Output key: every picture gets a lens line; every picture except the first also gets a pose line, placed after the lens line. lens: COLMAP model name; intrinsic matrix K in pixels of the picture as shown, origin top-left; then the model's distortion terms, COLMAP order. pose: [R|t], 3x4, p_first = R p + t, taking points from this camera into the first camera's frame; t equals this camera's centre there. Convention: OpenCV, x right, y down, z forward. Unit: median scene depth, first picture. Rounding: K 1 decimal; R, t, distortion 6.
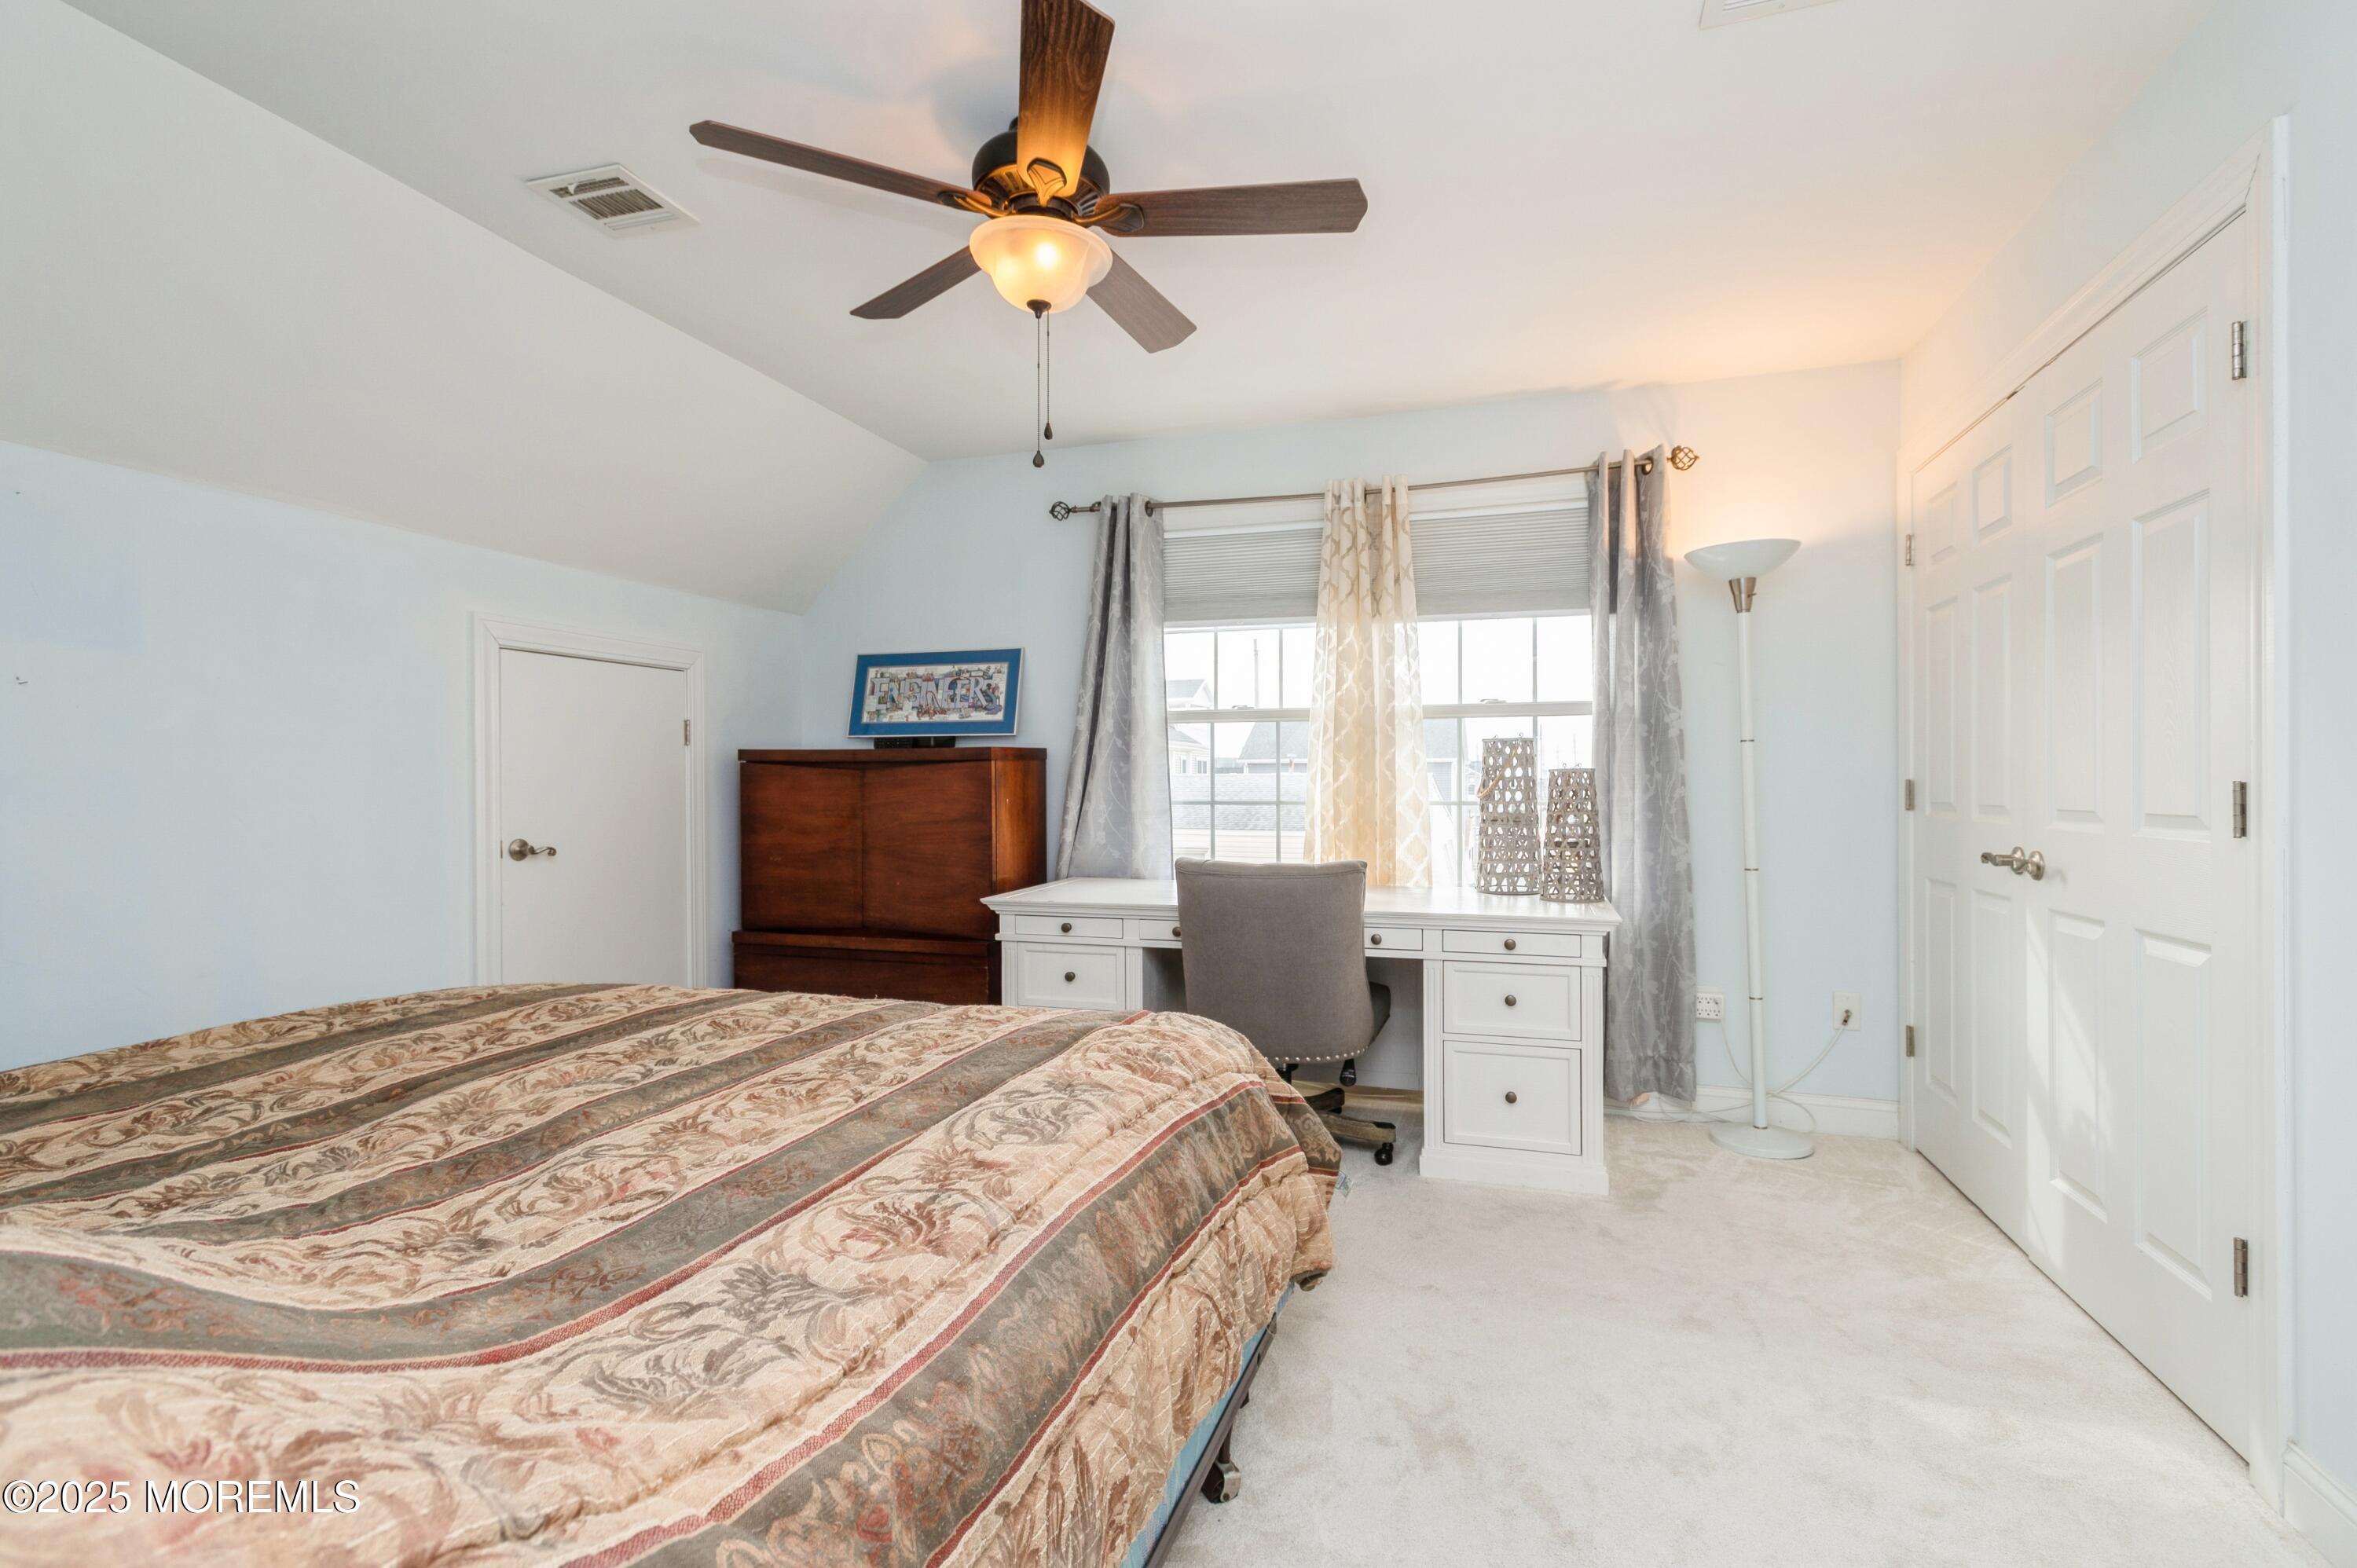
lens RADIAL K [[1118.7, 0, 1176.5], [0, 1118.7, 774.9], [0, 0, 1]] dist [0.015425, -0.001153]
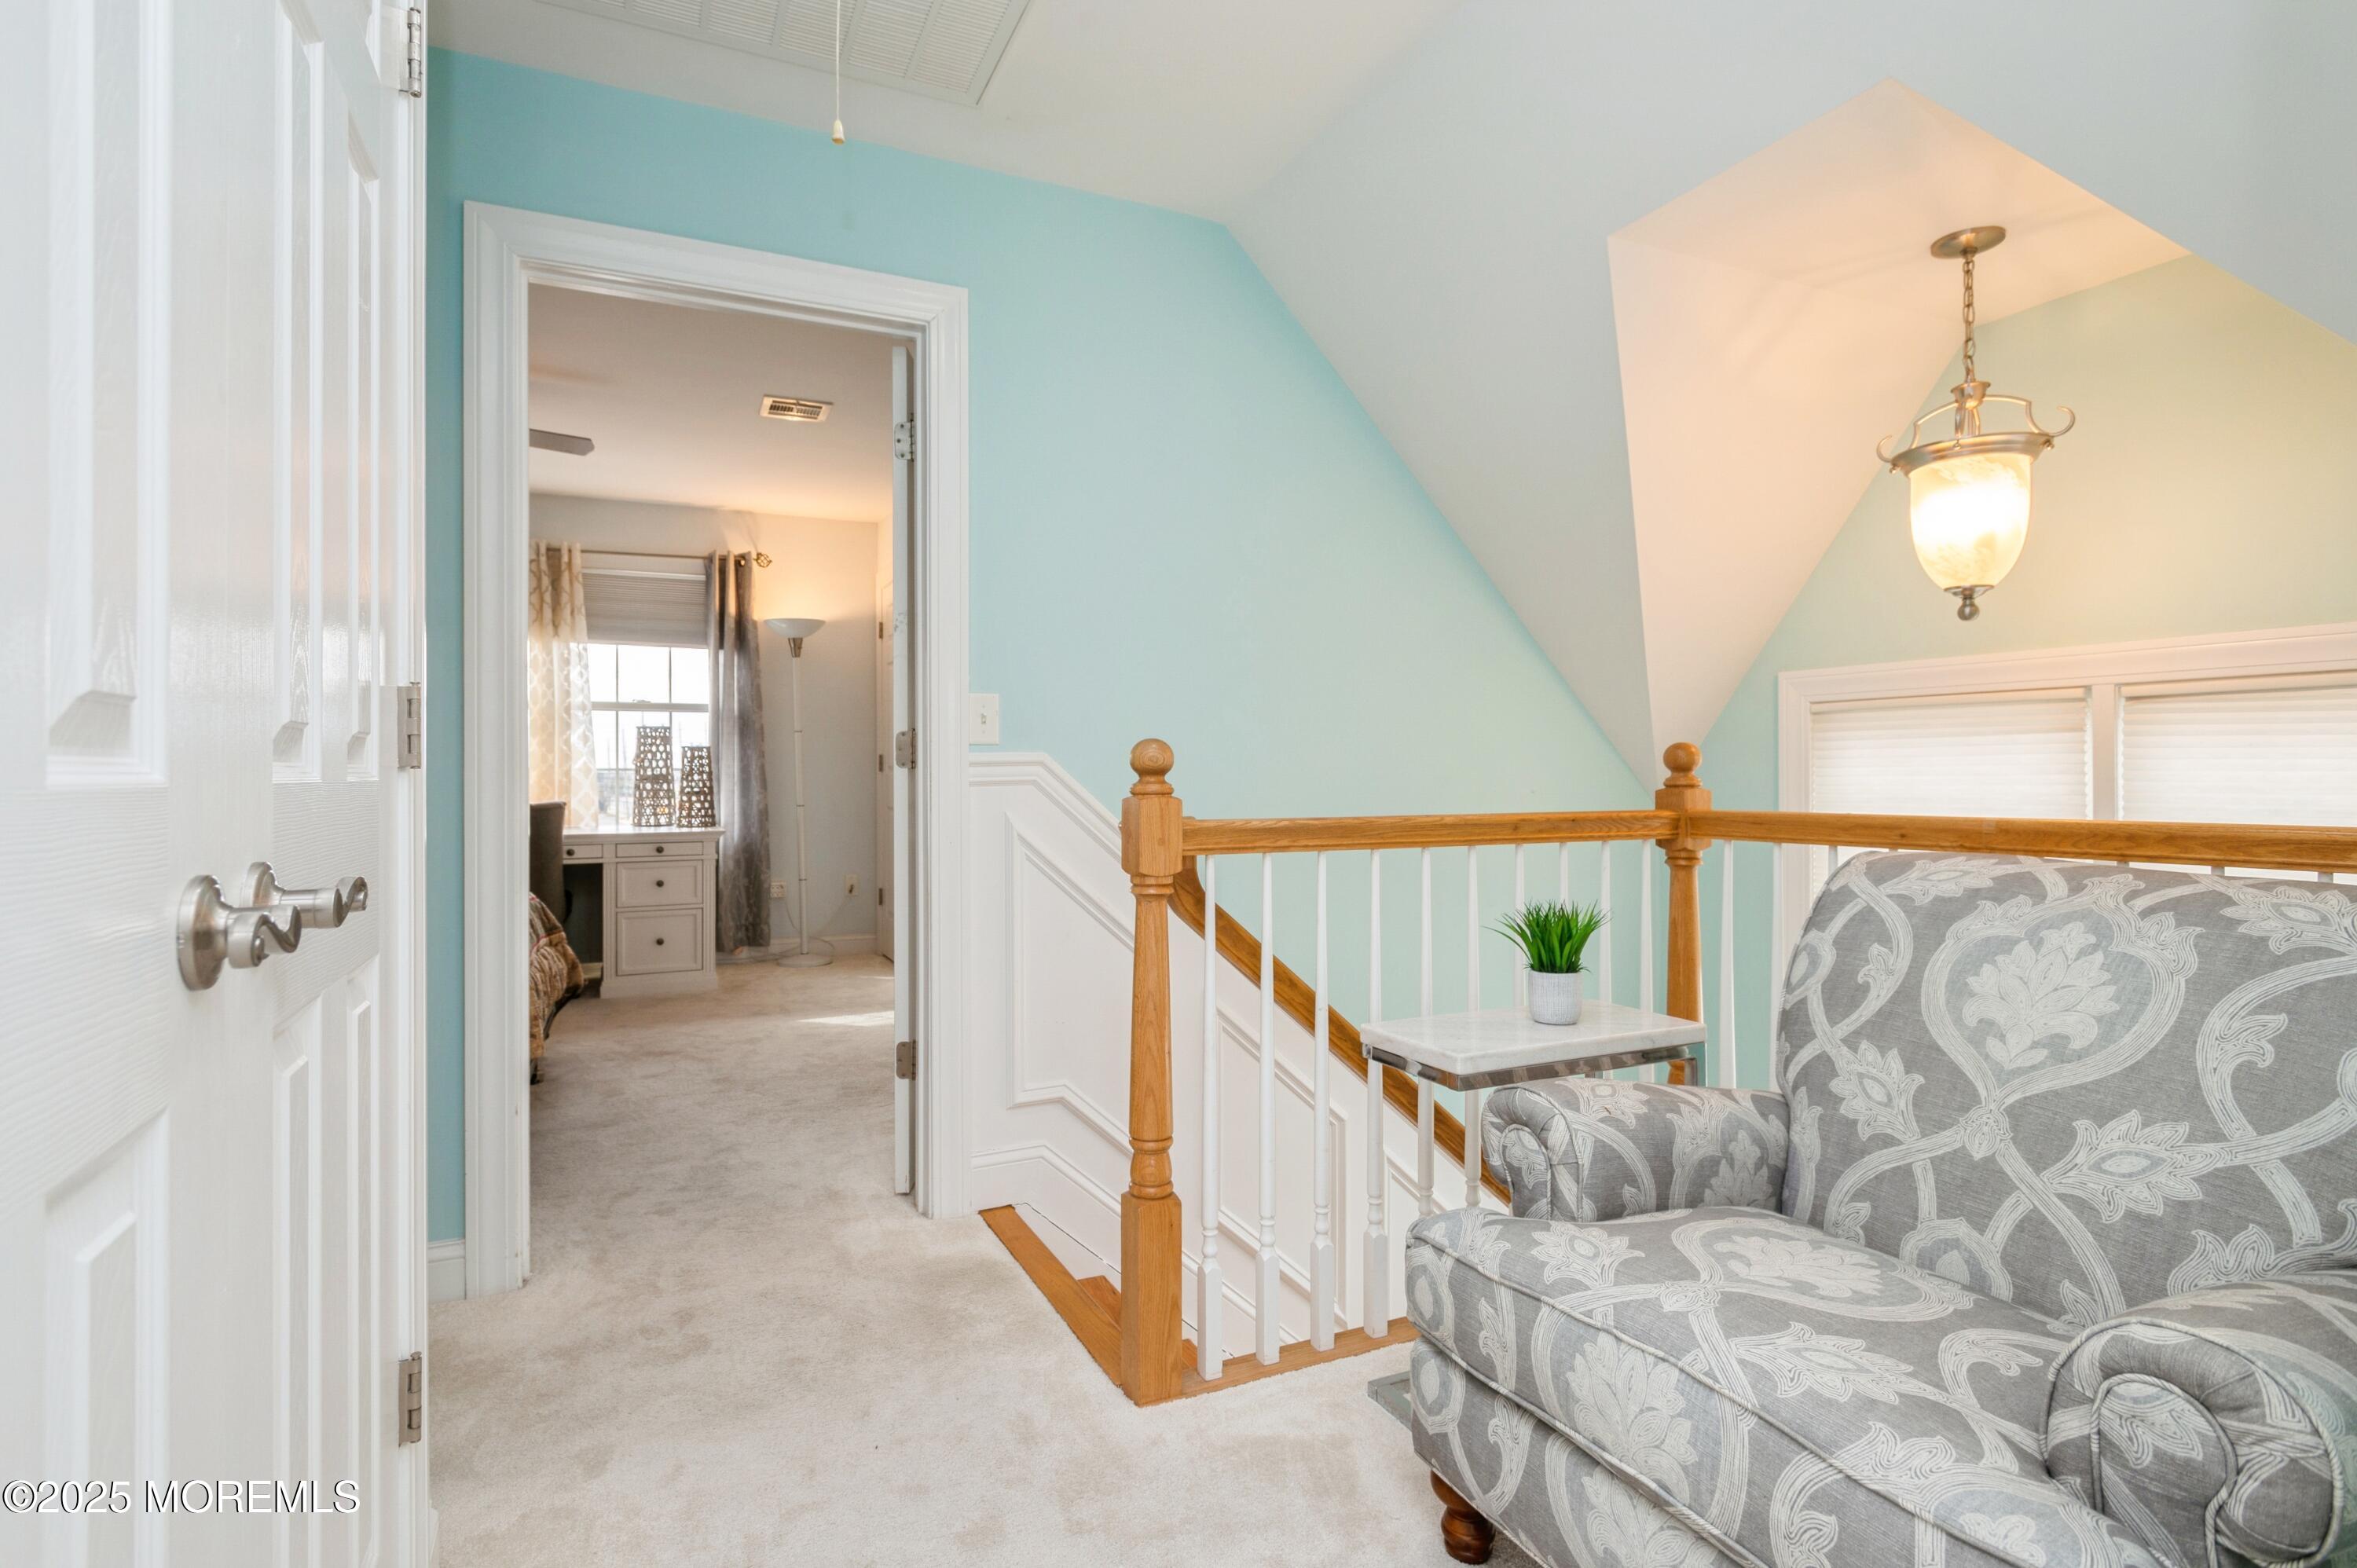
lens RADIAL K [[1248.8, 0, 1178.5], [0, 1248.8, 784.0], [0, 0, 1]] dist [0.019925, -0.000012]
pose [[0.750568, -0.001904, 0.660790, -0.303521], [-0.004792, 0.999954, 0.008325, 0.029376], [-0.660775, -0.009415, 0.750525, -0.776149]]
